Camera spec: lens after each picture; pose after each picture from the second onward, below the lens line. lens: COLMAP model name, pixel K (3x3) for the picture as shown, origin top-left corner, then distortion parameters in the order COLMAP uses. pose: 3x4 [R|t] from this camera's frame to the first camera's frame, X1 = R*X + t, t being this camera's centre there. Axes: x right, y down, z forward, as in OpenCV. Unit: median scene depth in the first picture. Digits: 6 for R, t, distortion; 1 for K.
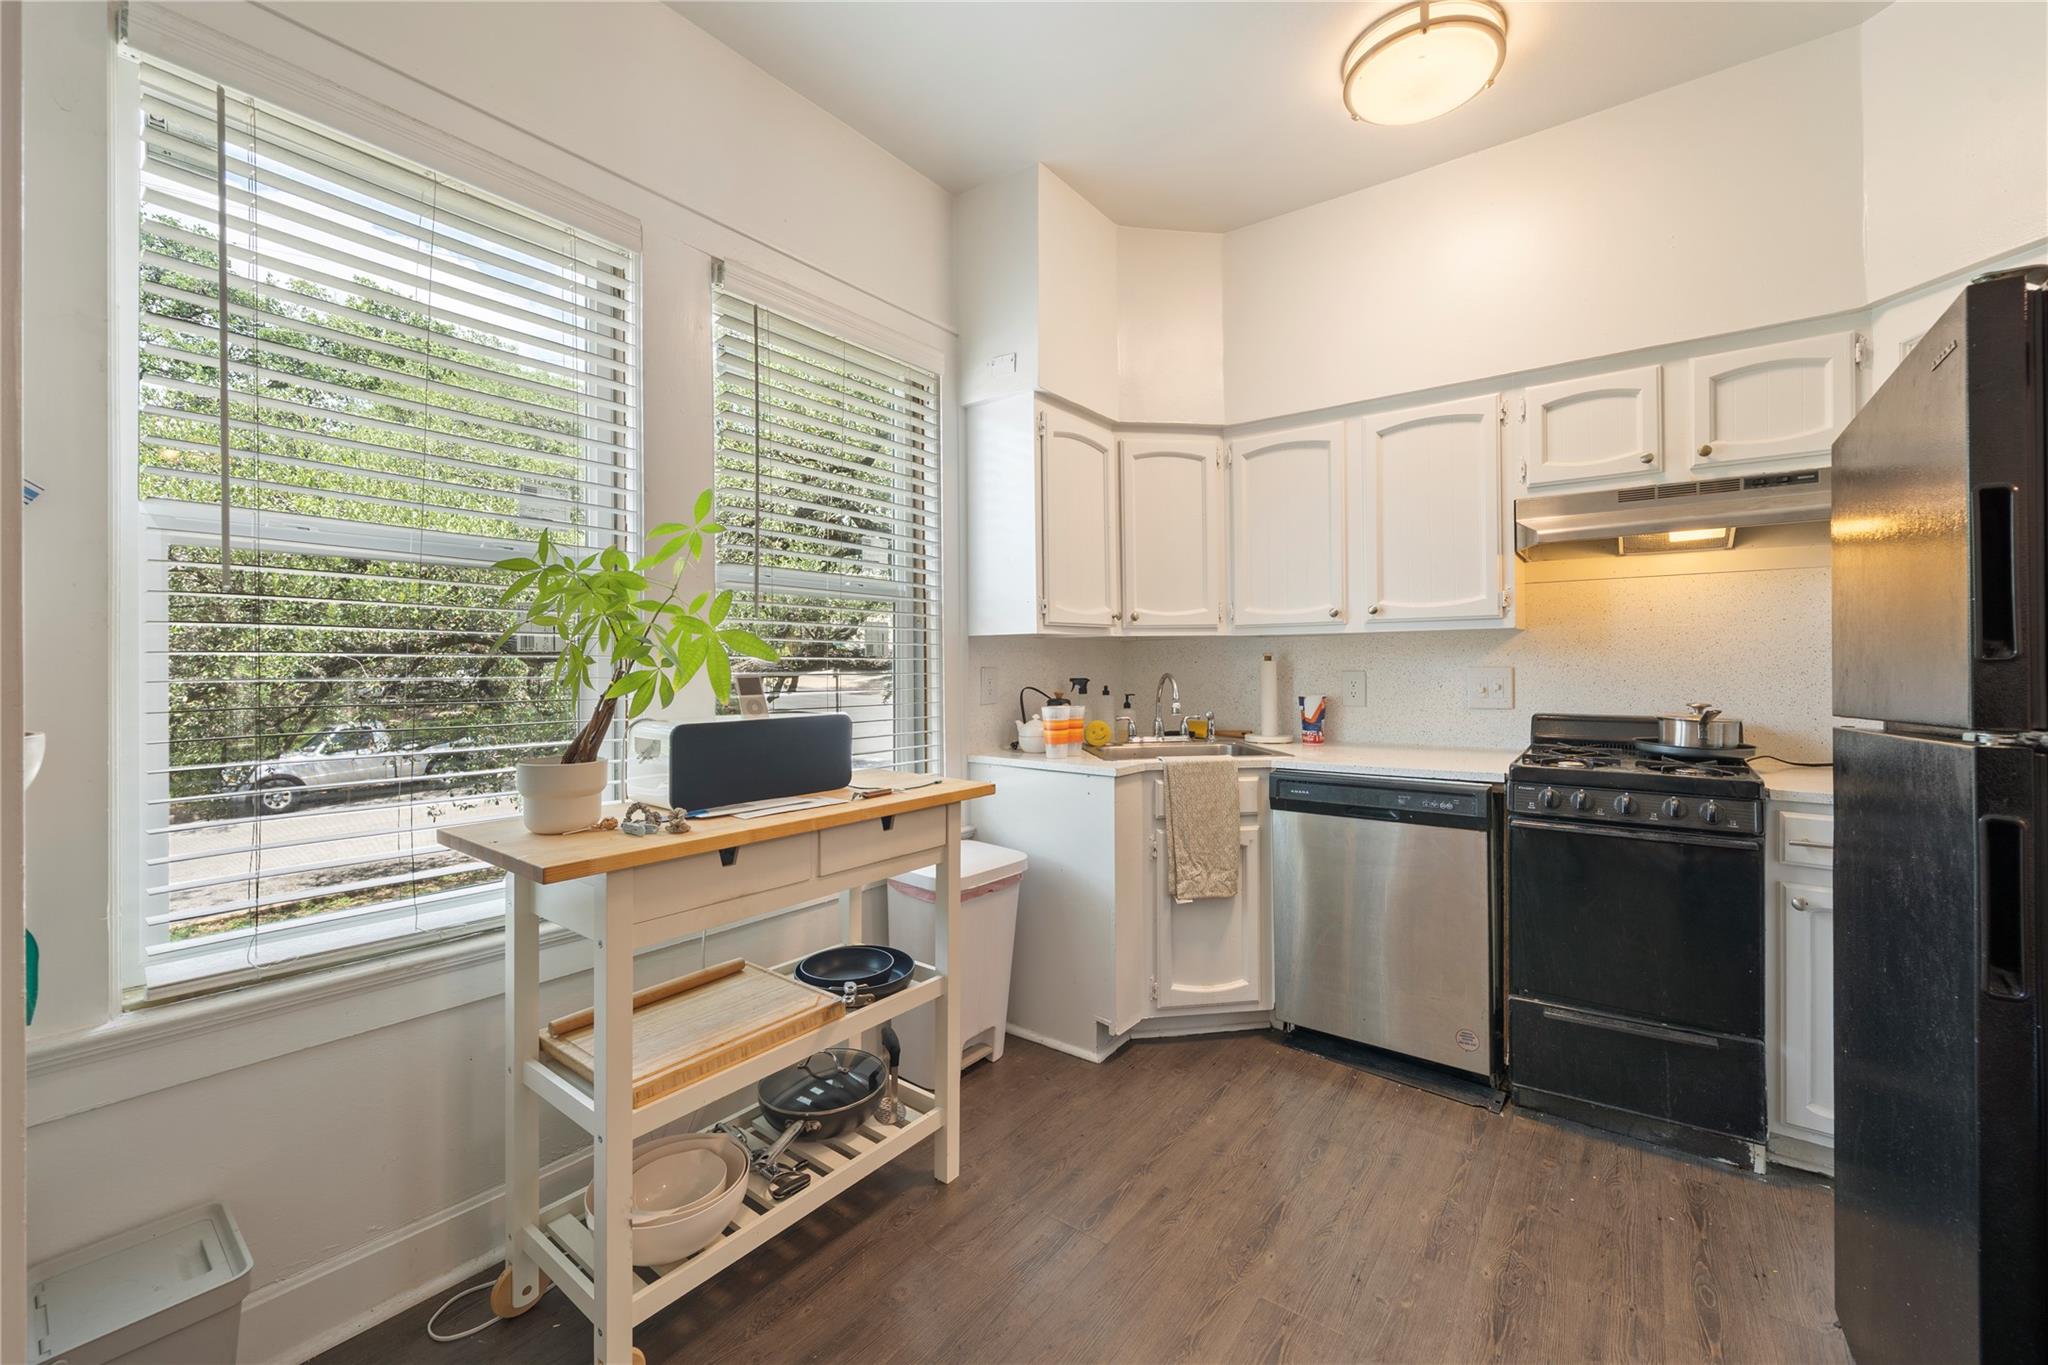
lens RADIAL K [[810.8, 0, 1028.5], [0, 810.8, 659.4], [0, 0, 1]] dist [-0.010690, 0.001464]
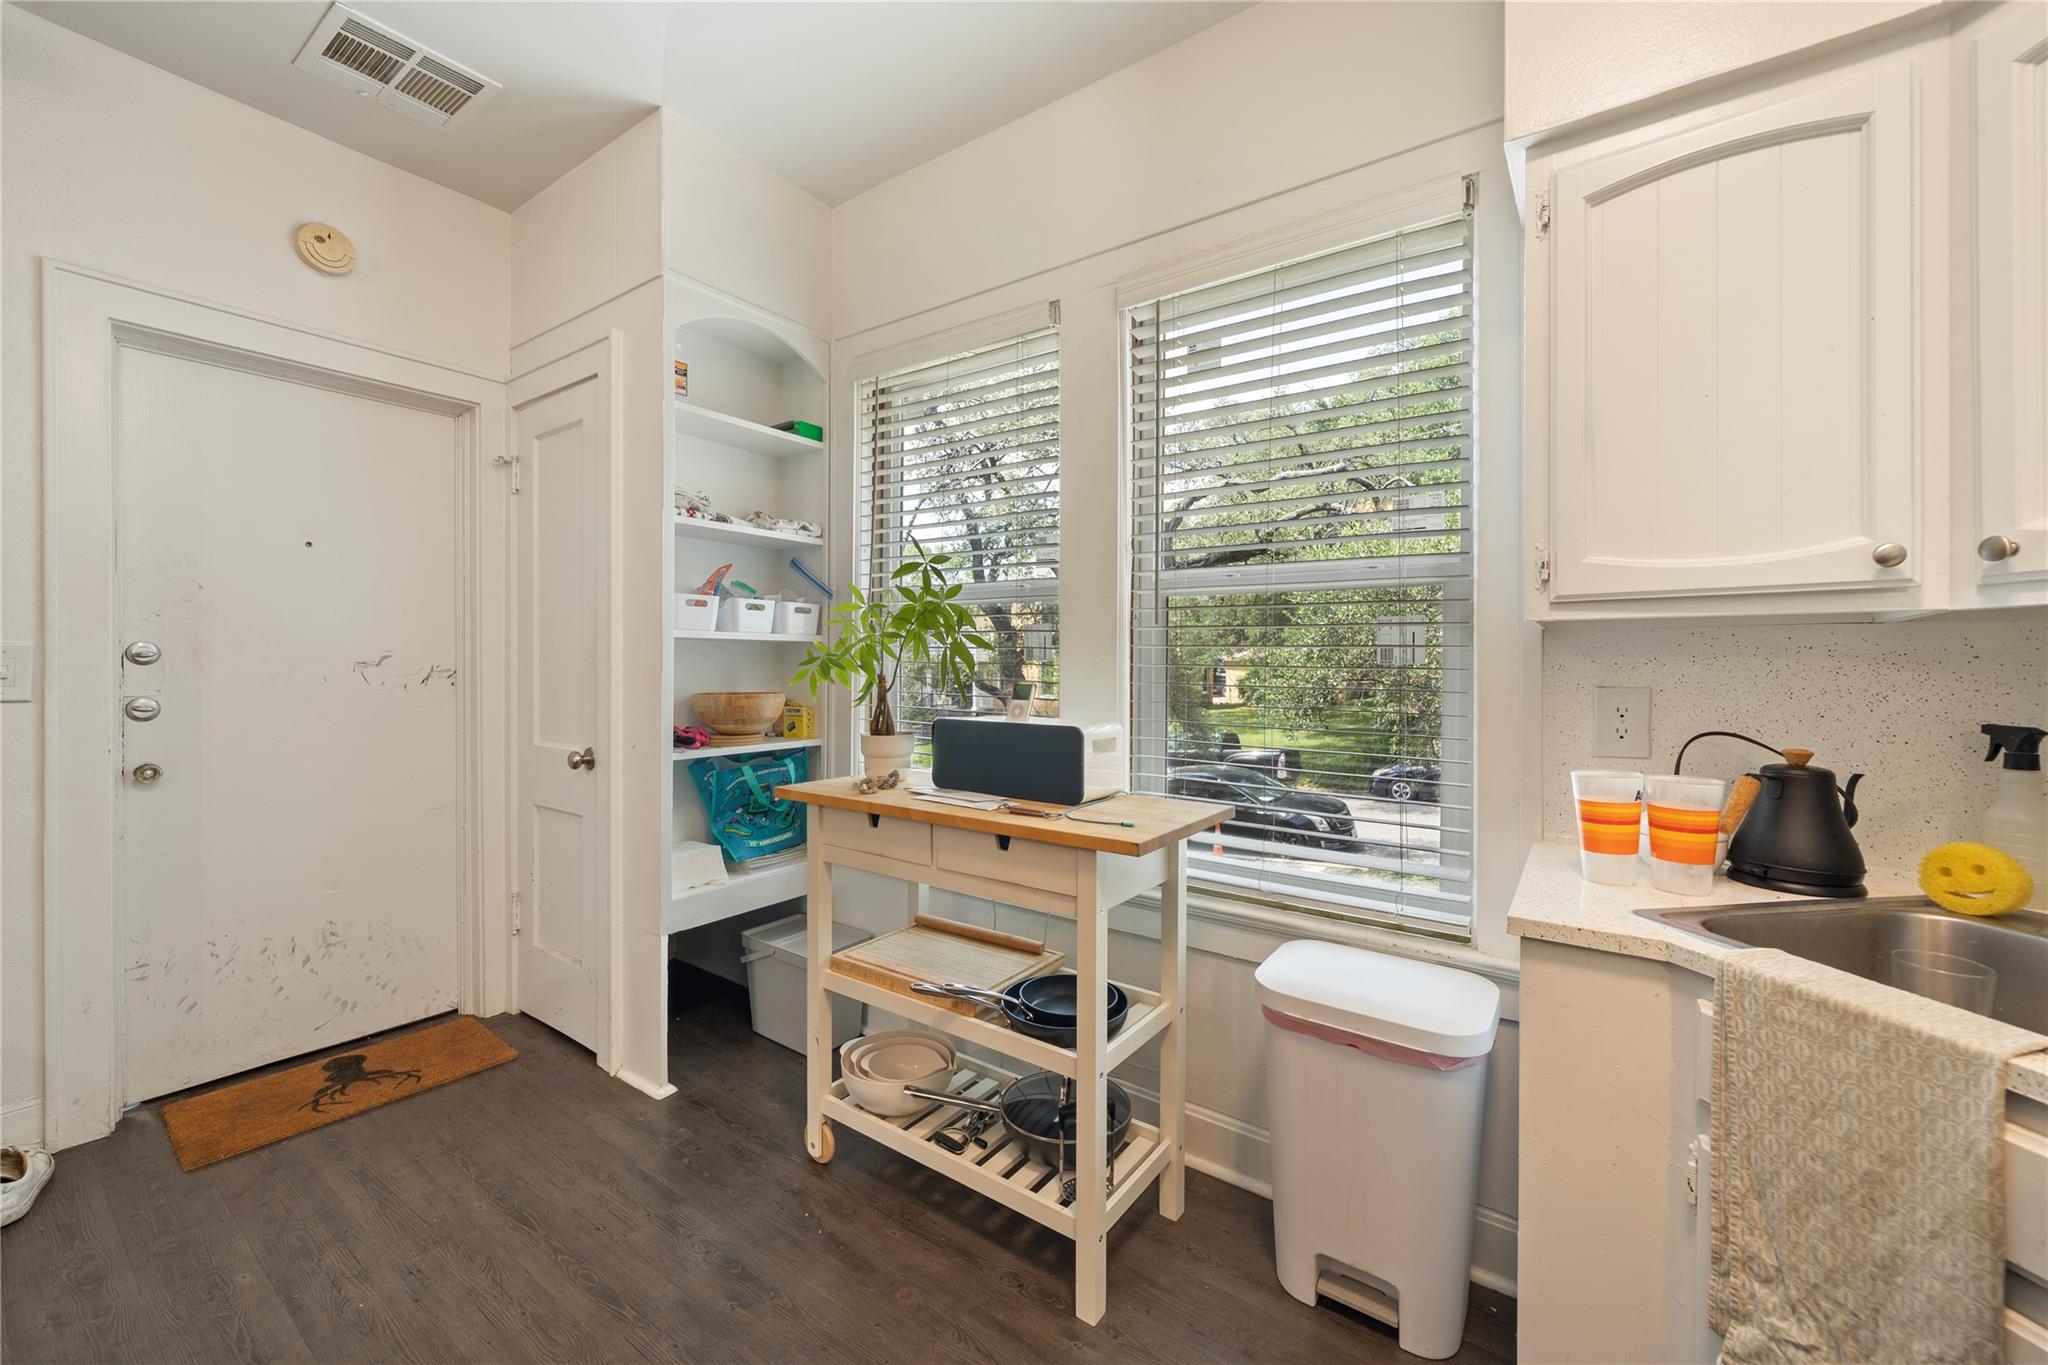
lens RADIAL K [[810.8, 0, 1028.1], [0, 810.8, 672.3], [0, 0, 1]] dist [-0.010690, 0.001464]
pose [[0.034249, 0.005631, -0.999397, 0.735741], [-0.010403, 0.999932, 0.005278, 0.000947], [0.999359, 0.010216, 0.034305, 0.960813]]
